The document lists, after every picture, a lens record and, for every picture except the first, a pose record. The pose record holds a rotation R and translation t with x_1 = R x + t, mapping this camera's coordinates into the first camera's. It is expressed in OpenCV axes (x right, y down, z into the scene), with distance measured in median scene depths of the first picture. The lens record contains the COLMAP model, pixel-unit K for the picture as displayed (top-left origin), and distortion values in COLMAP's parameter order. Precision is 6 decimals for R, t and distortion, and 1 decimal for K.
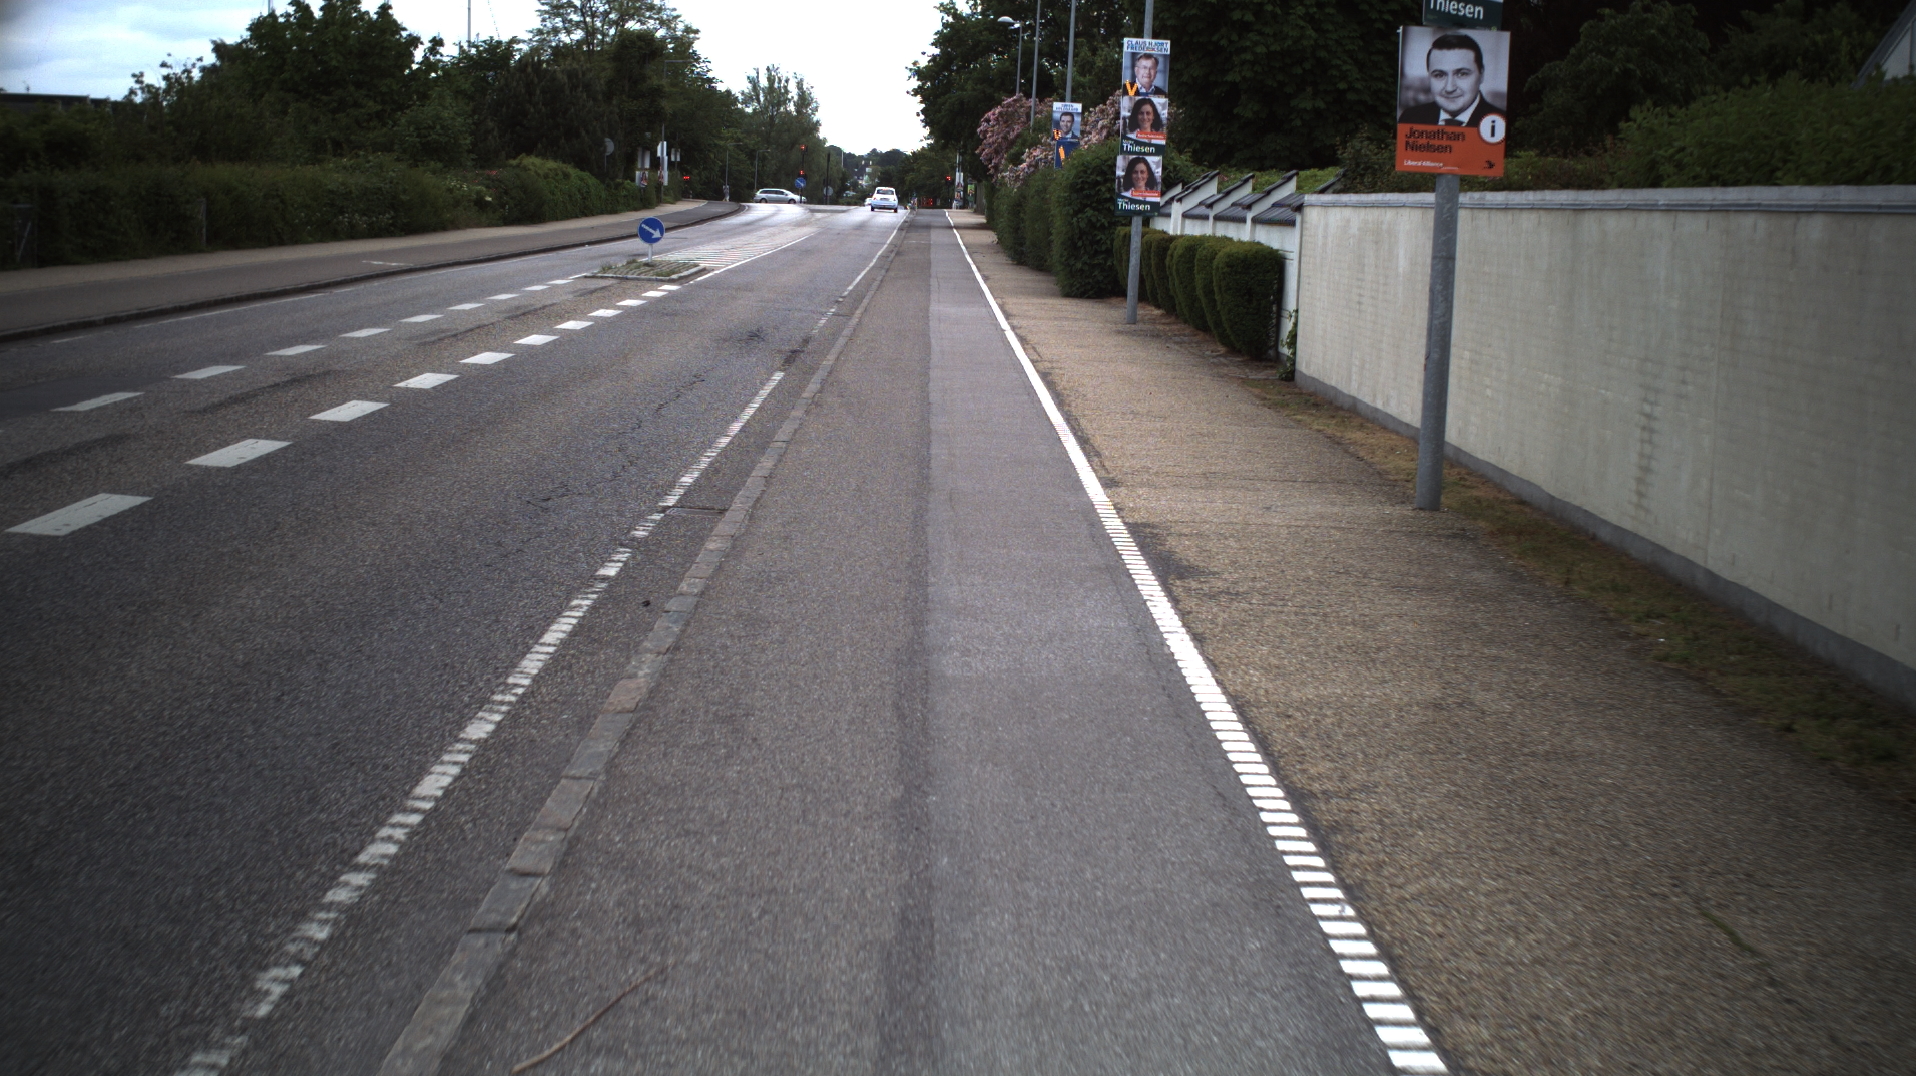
lens RADIAL K [[3270.4, 0, 958.0], [0, 3270.4, 538.0], [0, 0, 1]] dist [-0.317719, 0.514468]
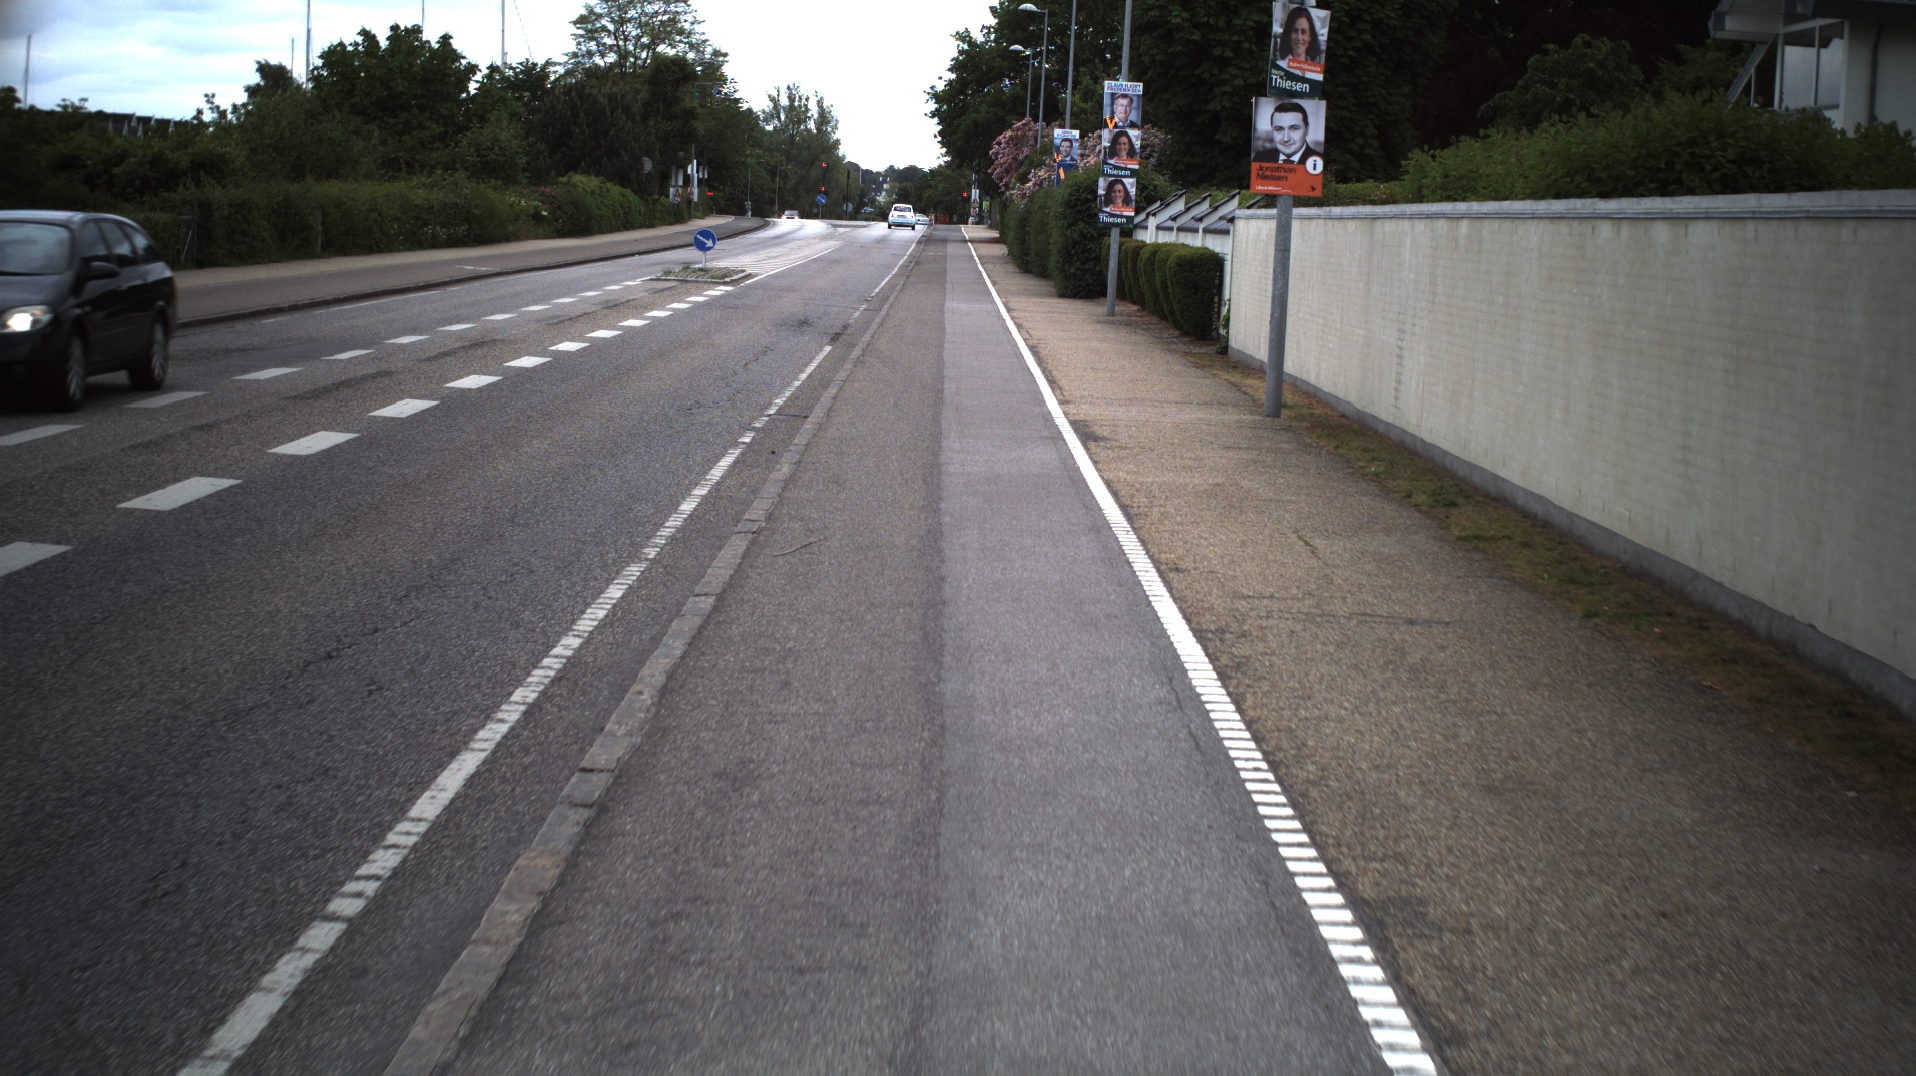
lens RADIAL K [[3270.4, 0, 958.0], [0, 3270.4, 538.0], [0, 0, 1]] dist [-0.317719, 0.514468]
pose [[0.999986, 0.001767, -0.005059, 0.001553], [-0.001792, 0.999986, -0.004993, 0.013980], [0.005050, 0.005002, 0.999975, -0.130007]]
